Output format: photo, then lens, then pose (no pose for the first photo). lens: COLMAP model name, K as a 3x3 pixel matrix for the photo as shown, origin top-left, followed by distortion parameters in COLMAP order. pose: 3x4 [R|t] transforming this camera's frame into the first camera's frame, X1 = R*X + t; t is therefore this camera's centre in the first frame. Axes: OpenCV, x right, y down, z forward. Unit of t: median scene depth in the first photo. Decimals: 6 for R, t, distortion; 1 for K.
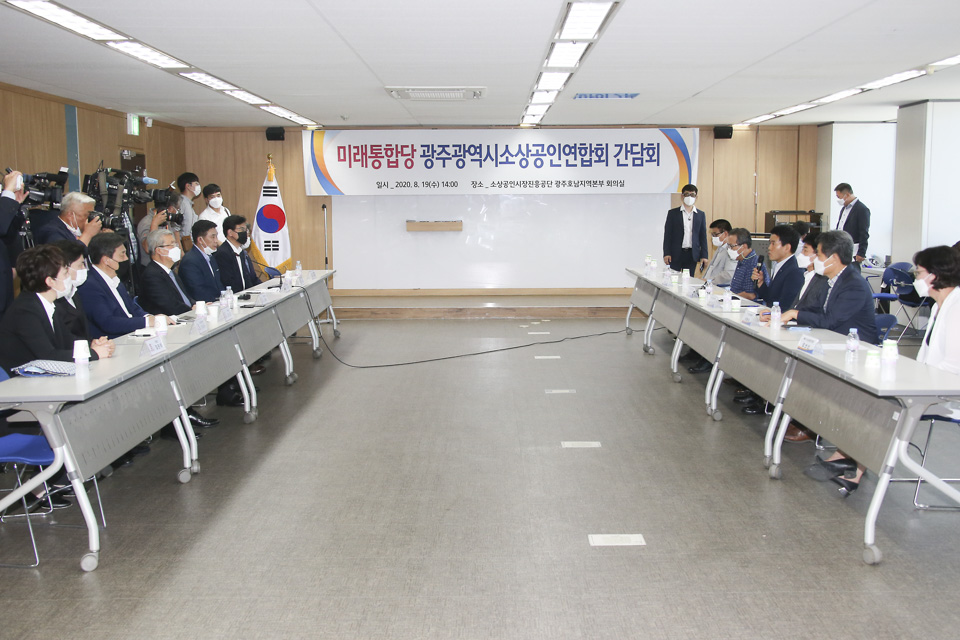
lens RADIAL K [[1084.0, 0, 481.5], [0, 1084.0, 325.1], [0, 0, 1]] dist [-0.027357, 0.000000]
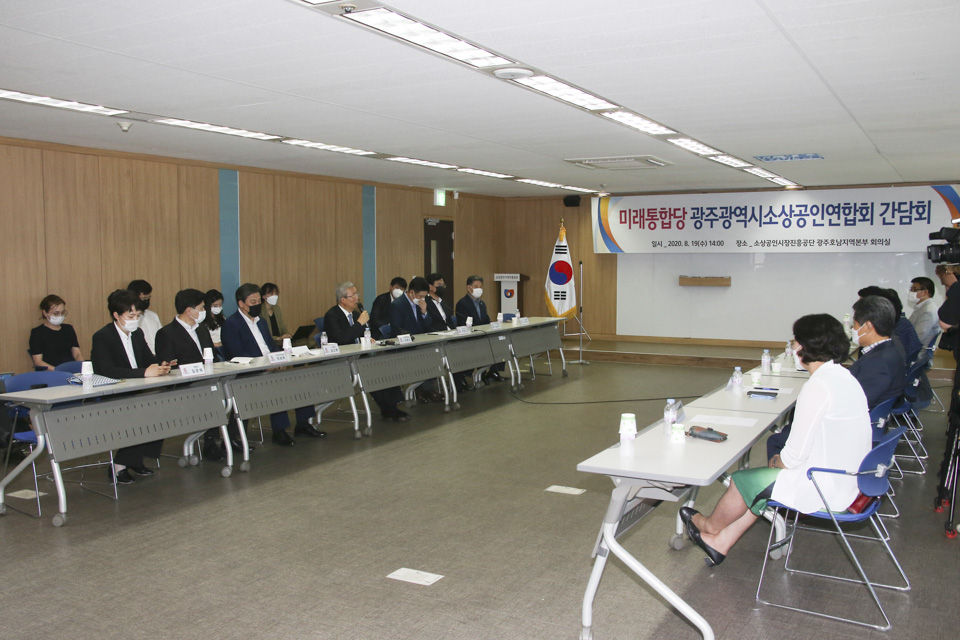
lens RADIAL K [[930.7, 0, 478.6], [0, 930.7, 313.8], [0, 0, 1]] dist [-0.034128, 0.000000]
pose [[0.857025, 0.034924, -0.514089, 0.248055], [-0.060639, 0.997604, -0.033318, -0.014036], [0.511694, 0.059728, 0.857089, 0.084622]]
